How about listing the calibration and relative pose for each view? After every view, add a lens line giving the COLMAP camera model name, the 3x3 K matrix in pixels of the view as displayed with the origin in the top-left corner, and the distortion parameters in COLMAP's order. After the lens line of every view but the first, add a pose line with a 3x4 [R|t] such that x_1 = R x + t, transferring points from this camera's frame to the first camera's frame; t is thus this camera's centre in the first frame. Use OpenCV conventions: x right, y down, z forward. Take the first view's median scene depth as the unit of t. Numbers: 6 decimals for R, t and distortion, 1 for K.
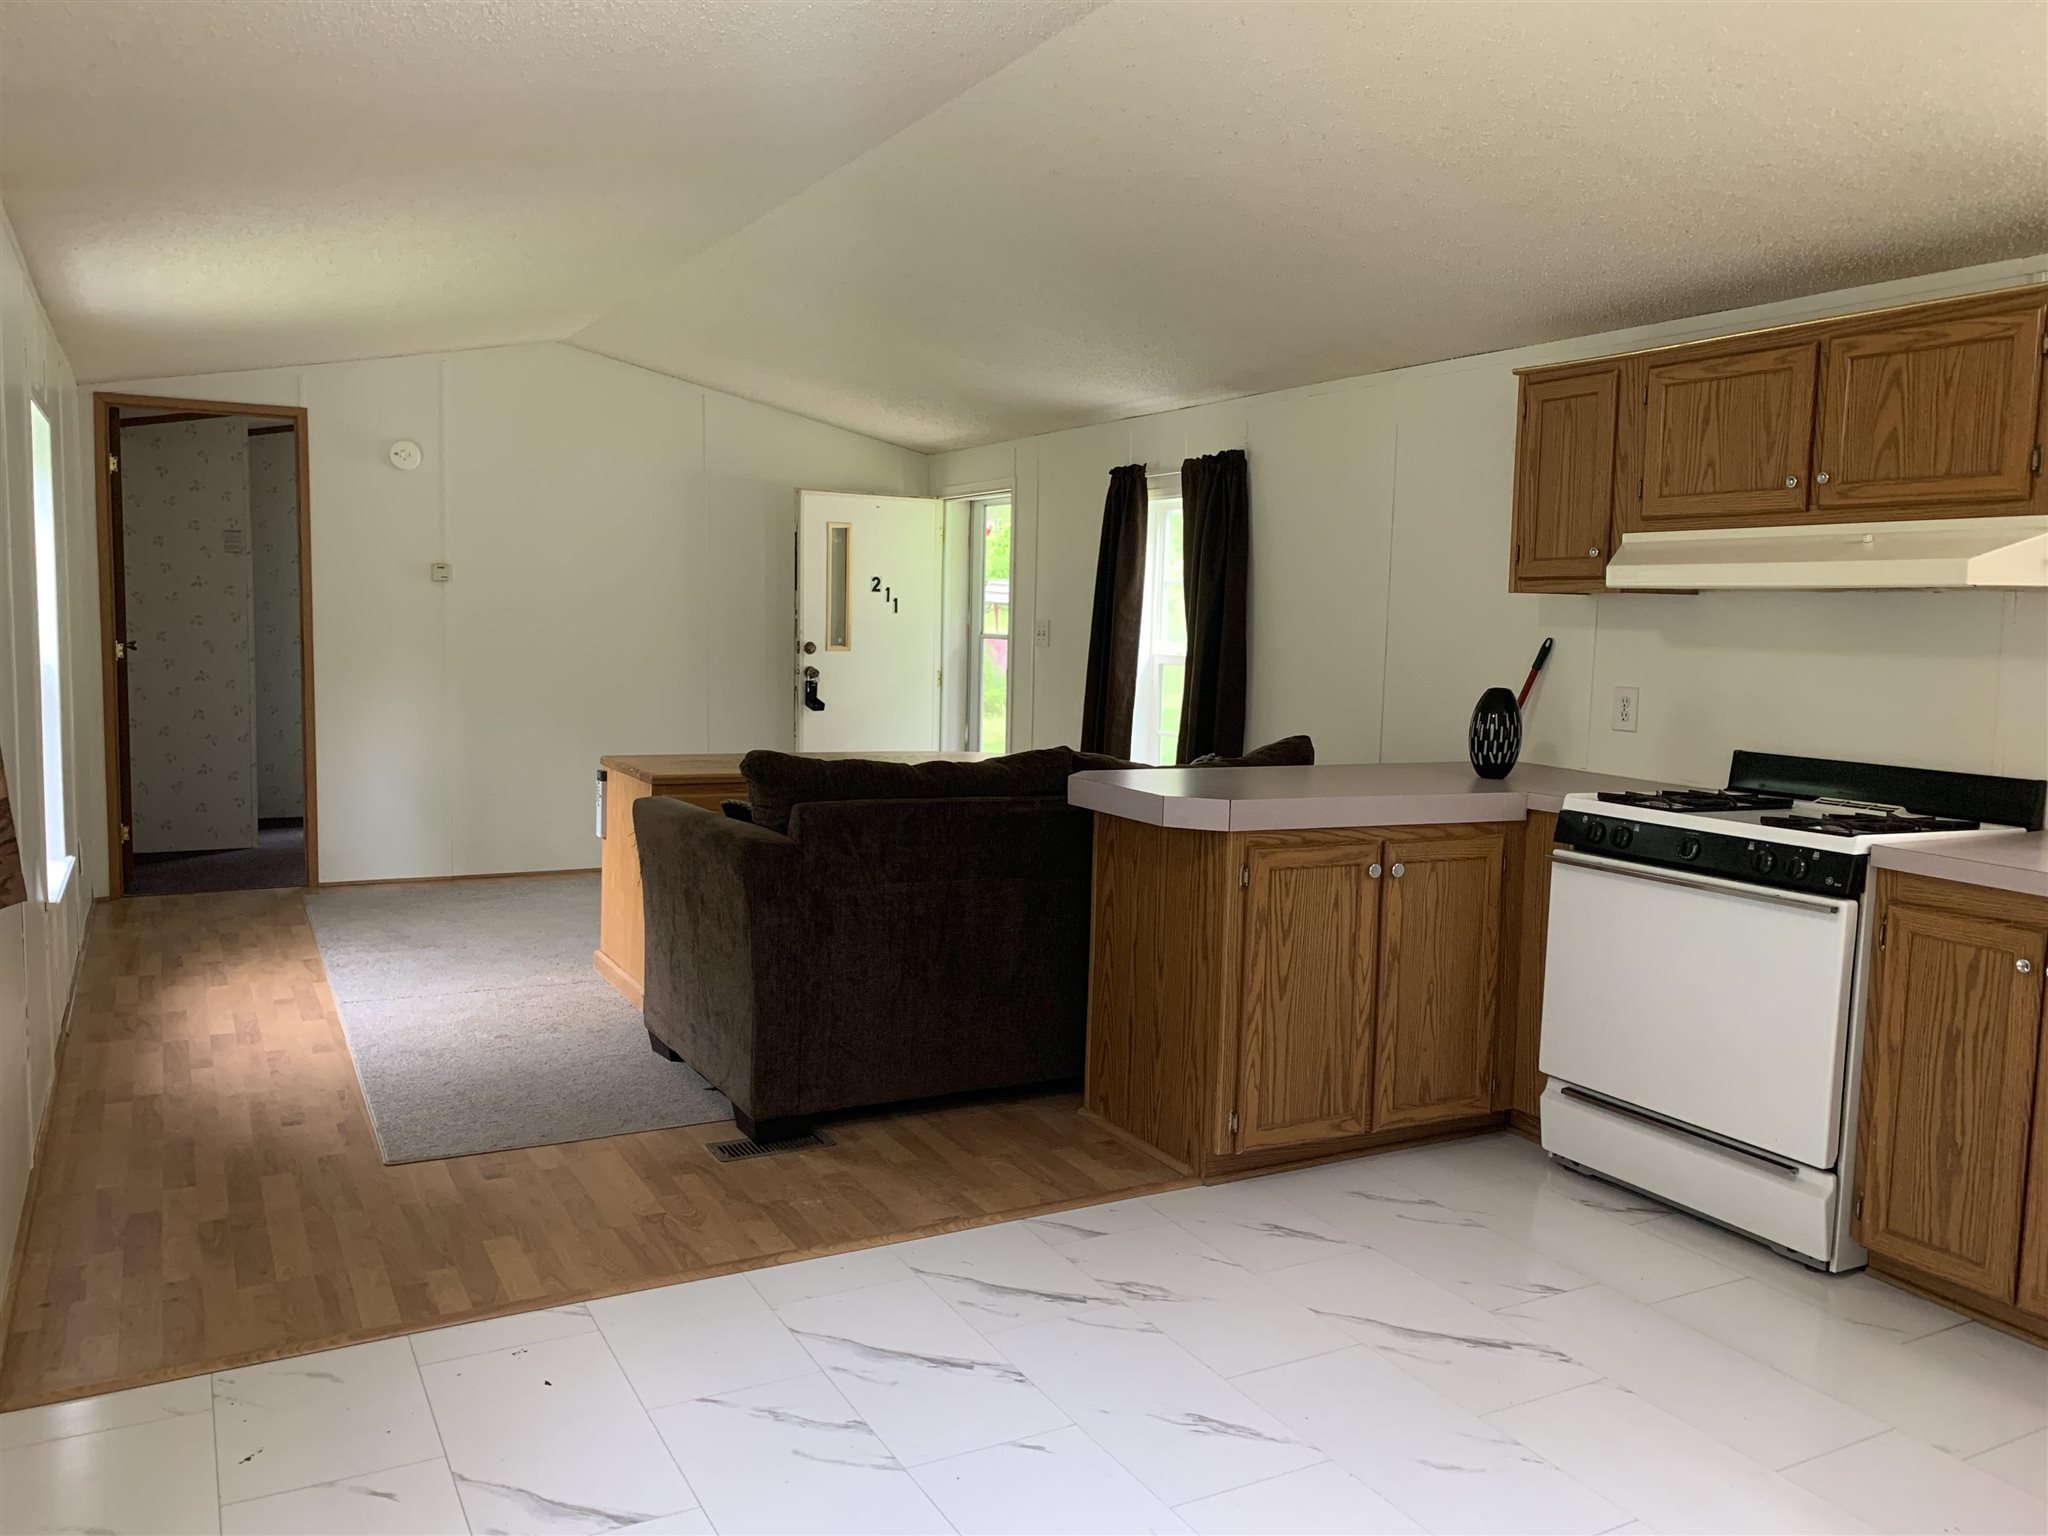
lens RADIAL K [[1569.5, 0, 1031.2], [0, 1569.5, 773.6], [0, 0, 1]] dist [0.051545, -0.052125]
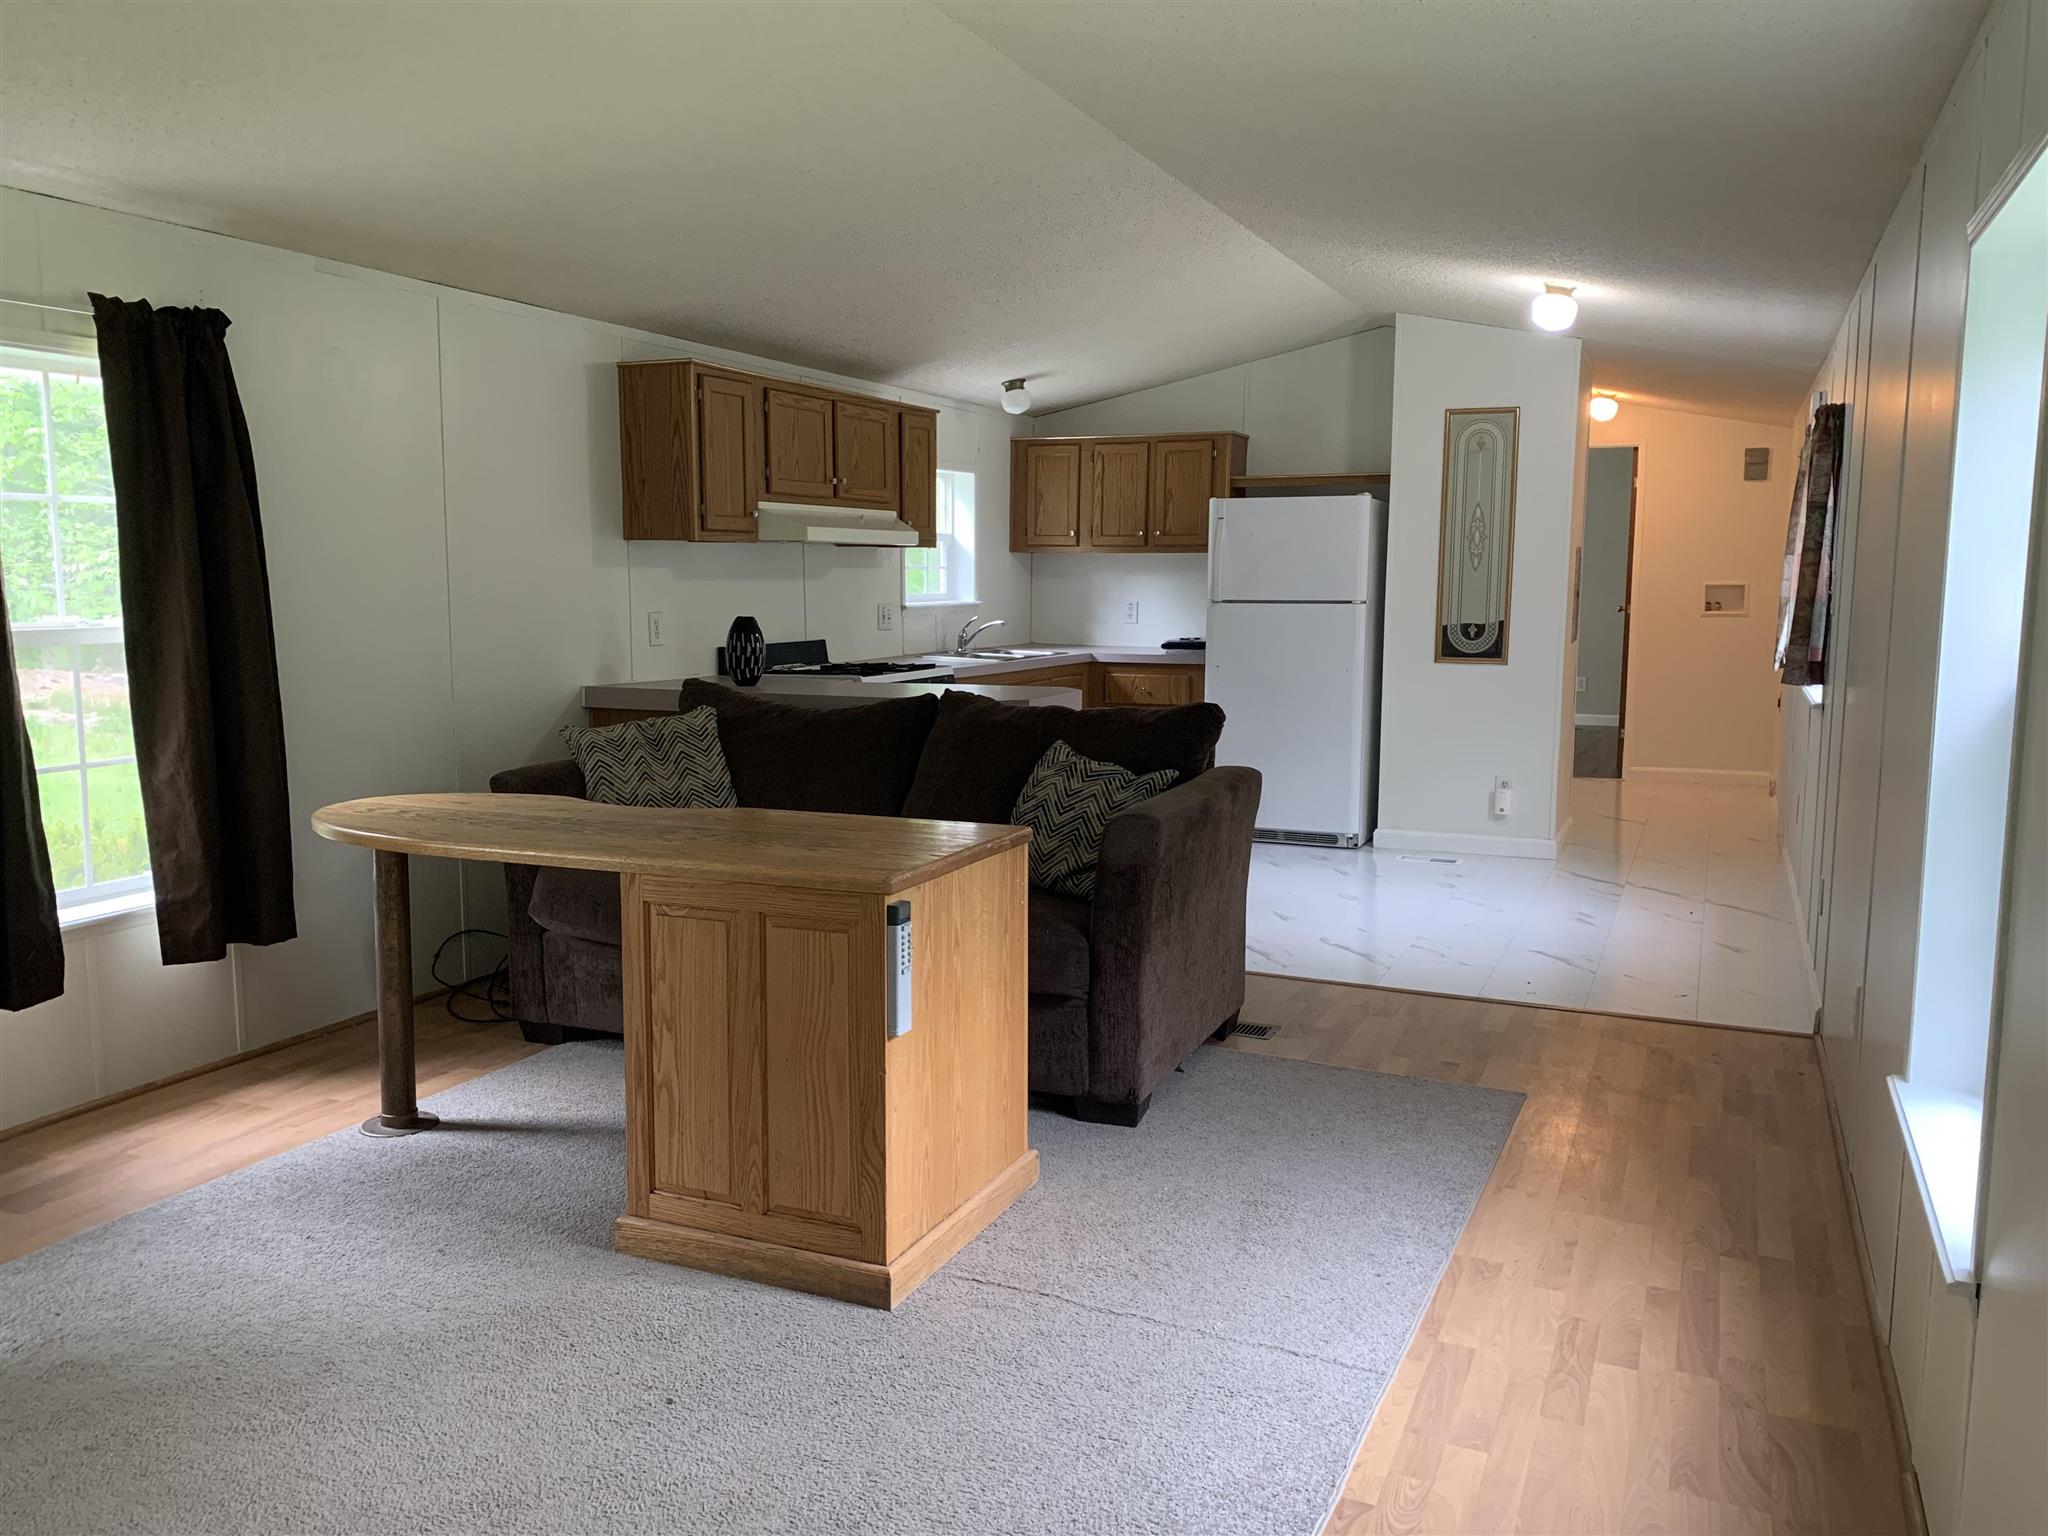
lens RADIAL K [[1569.5, 0, 1024.0], [0, 1569.5, 770.2], [0, 0, 1]] dist [0.051545, -0.052125]
pose [[-0.608965, -0.127739, 0.782844, -0.977461], [0.063194, 0.975997, 0.208413, -0.208209], [-0.790676, 0.176387, -0.586276, 1.793459]]
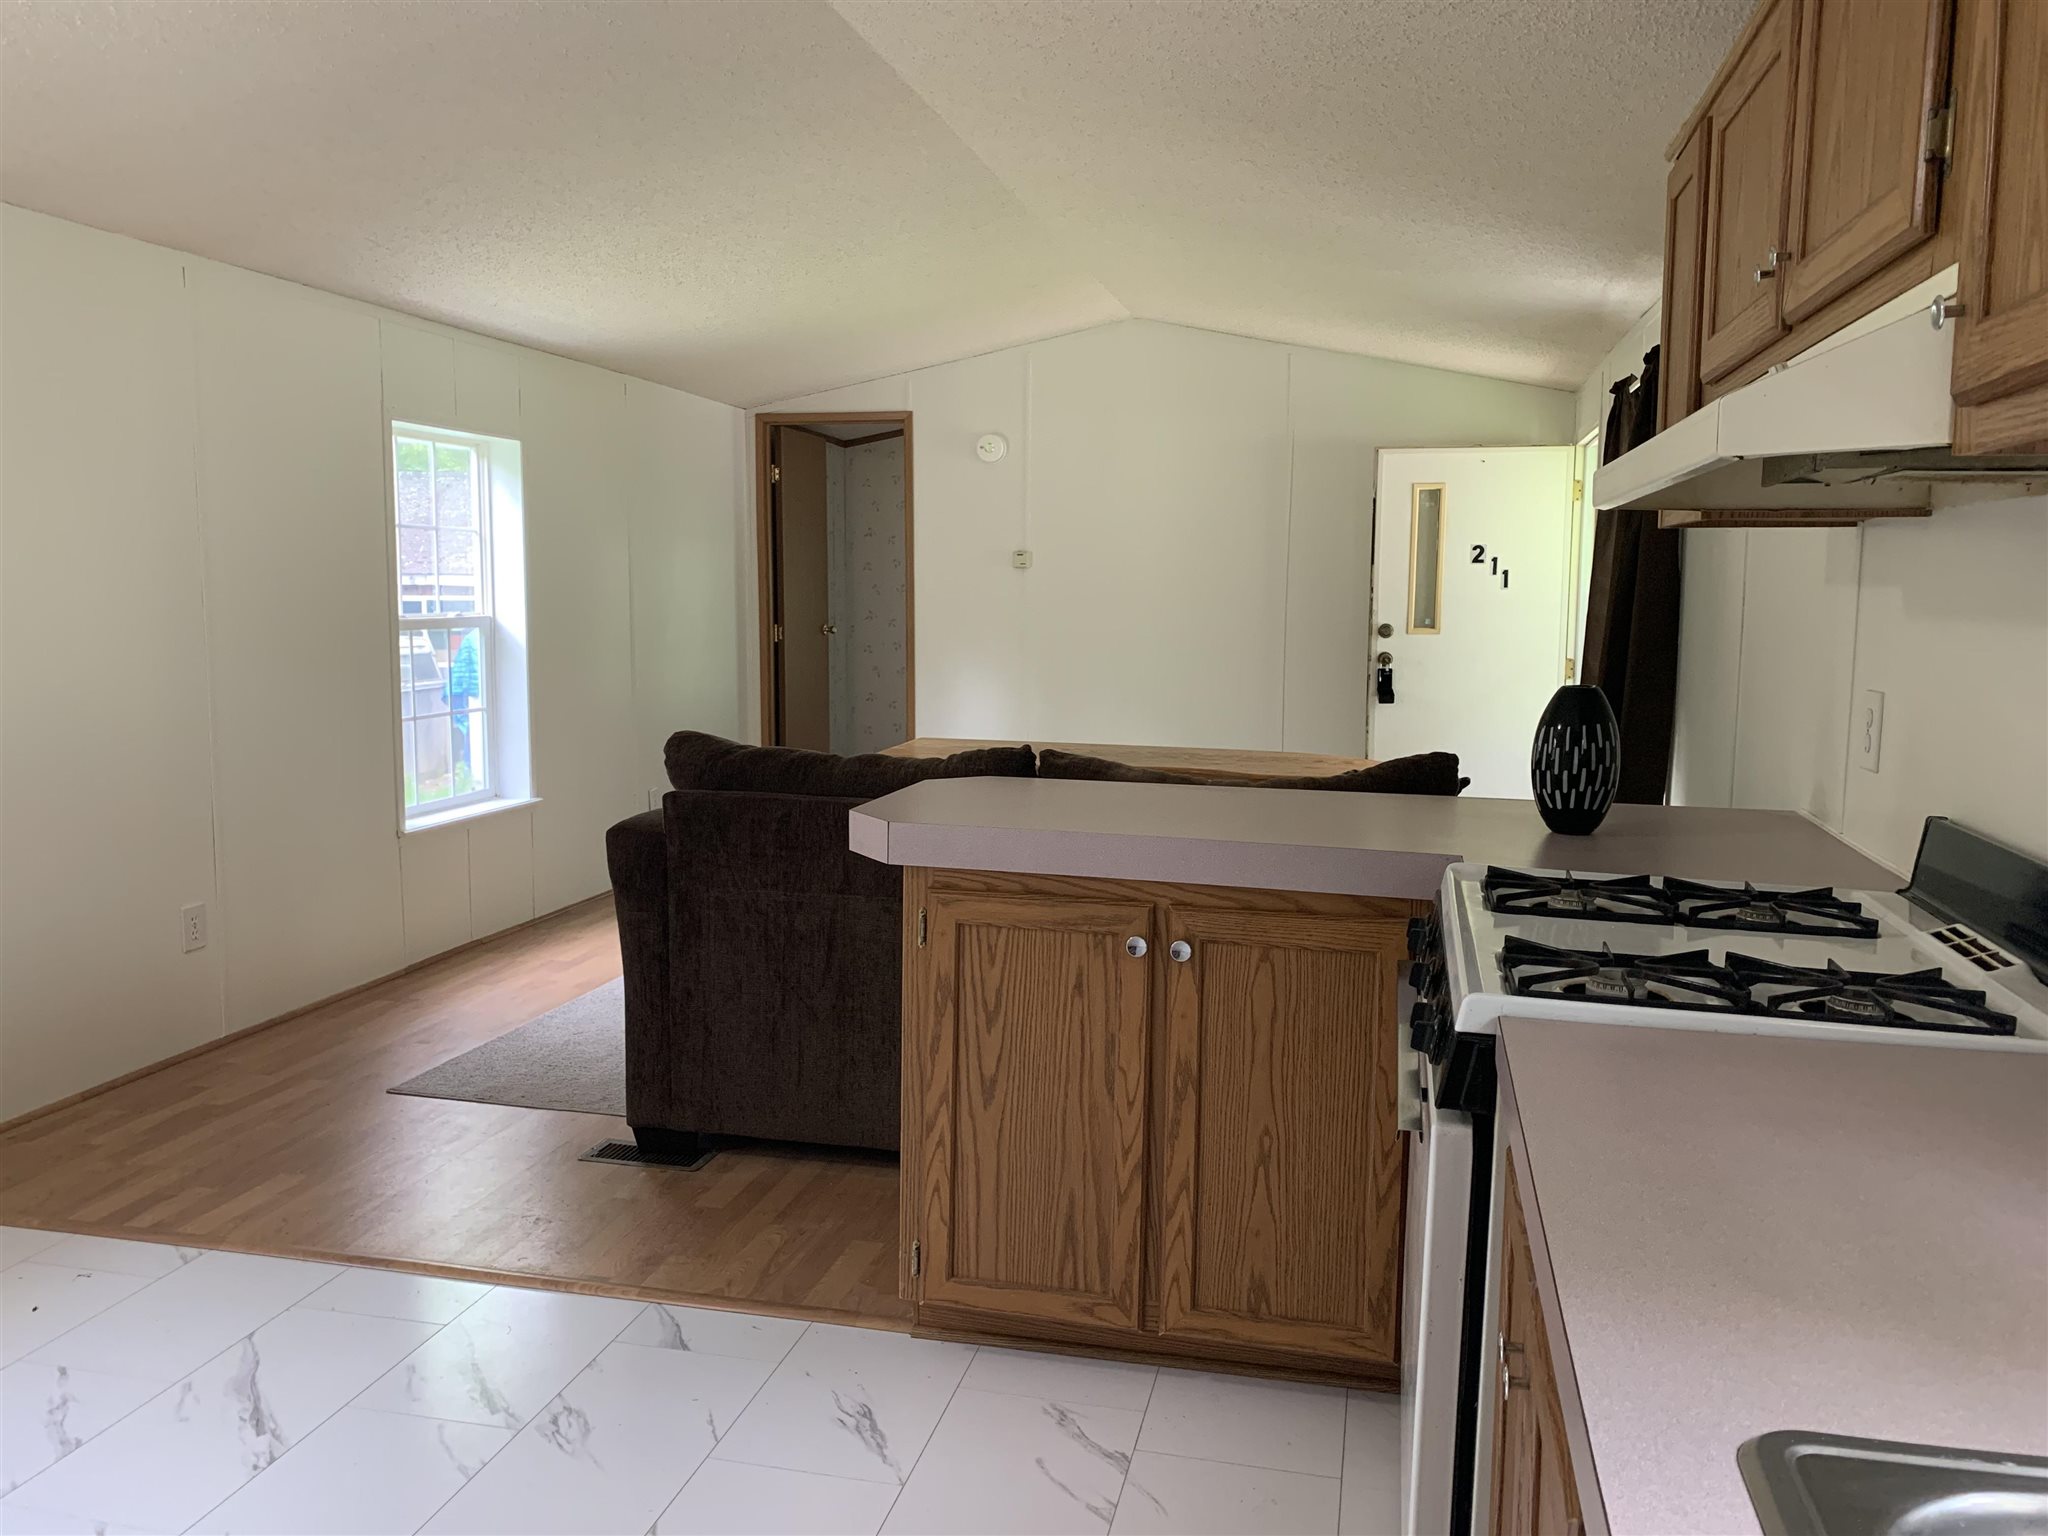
lens RADIAL K [[1569.5, 0, 1011.7], [0, 1569.5, 771.9], [0, 0, 1]] dist [0.051545, -0.052125]
pose [[0.736841, 0.058756, -0.673509, 0.616120], [-0.056264, 0.998090, 0.025517, -0.026483], [0.673721, 0.019093, 0.738739, 0.458600]]
